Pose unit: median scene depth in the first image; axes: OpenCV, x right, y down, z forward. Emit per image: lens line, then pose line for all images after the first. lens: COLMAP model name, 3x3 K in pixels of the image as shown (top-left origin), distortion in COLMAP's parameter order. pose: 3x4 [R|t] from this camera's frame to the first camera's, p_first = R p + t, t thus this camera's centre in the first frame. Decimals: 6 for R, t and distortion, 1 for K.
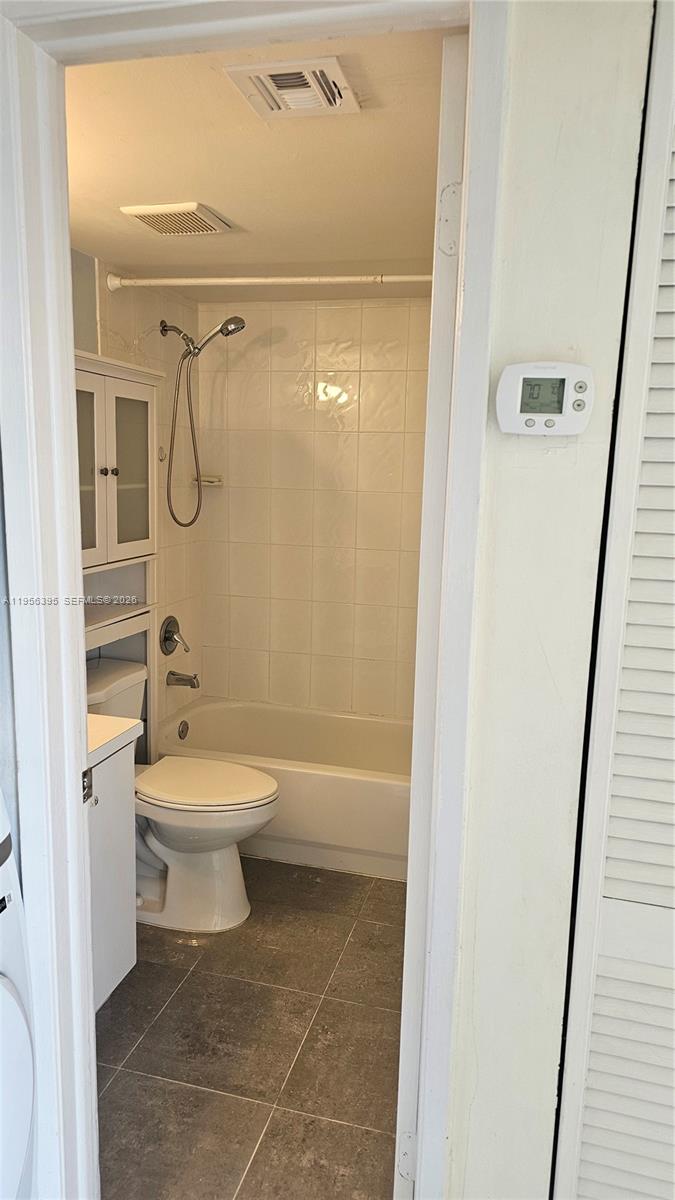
lens RADIAL K [[802.5, 0, 334.8], [0, 802.5, 604.9], [0, 0, 1]] dist [0.044700, -0.020598]
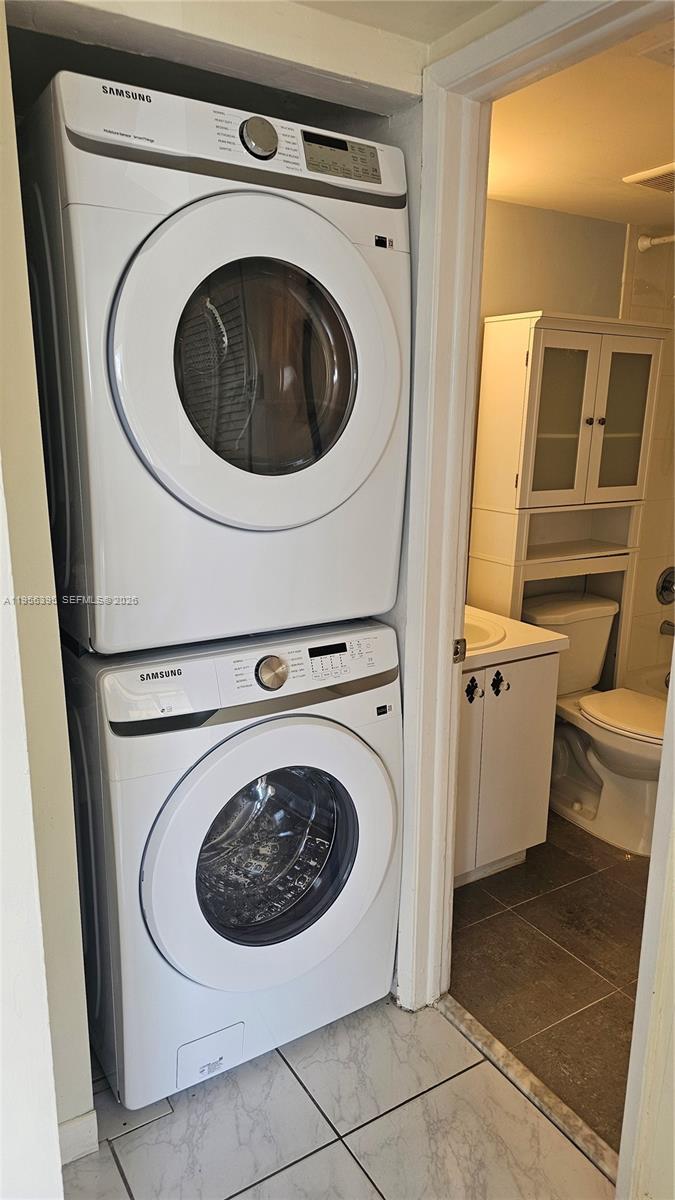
lens RADIAL K [[802.5, 0, 332.6], [0, 802.5, 607.3], [0, 0, 1]] dist [0.044700, -0.020598]
pose [[0.732732, 0.140220, -0.665914, 0.221528], [-0.111513, 0.990055, 0.085772, 0.032582], [0.671318, 0.011410, 0.741081, -0.068459]]
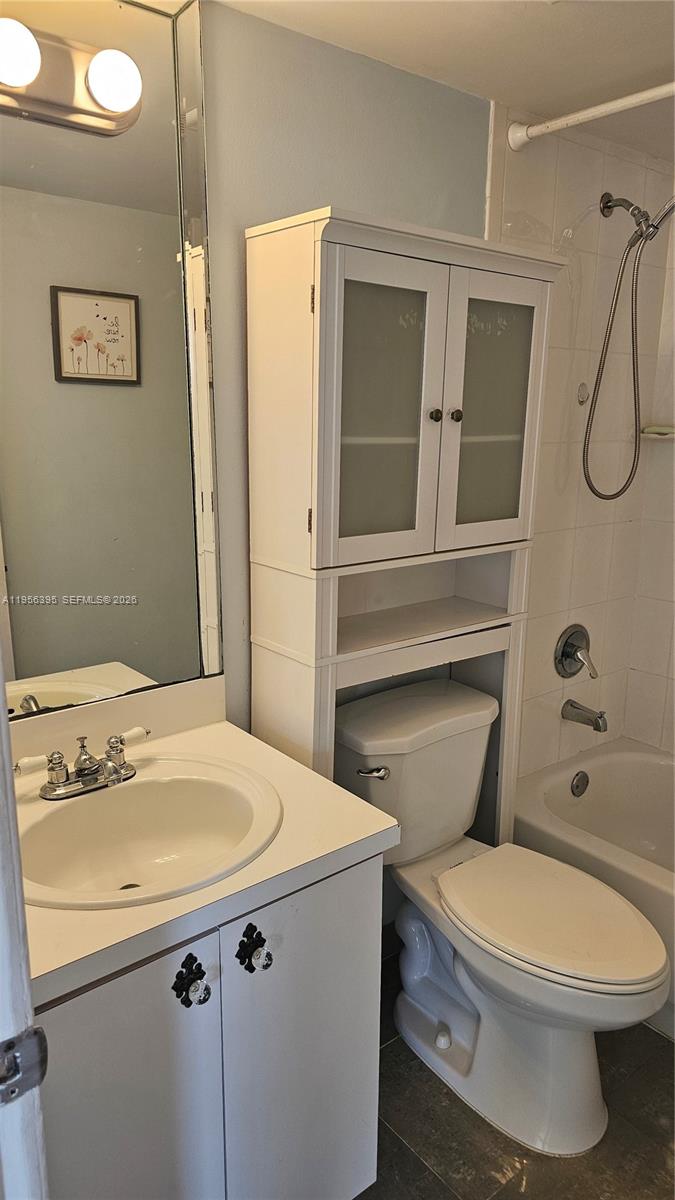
lens RADIAL K [[802.5, 0, 334.6], [0, 802.5, 601.3], [0, 0, 1]] dist [0.044700, -0.020598]
pose [[0.807381, 0.113706, -0.578970, 0.044240], [-0.090362, 0.993508, 0.069108, -0.047785], [0.583070, -0.003480, 0.812415, 0.383472]]
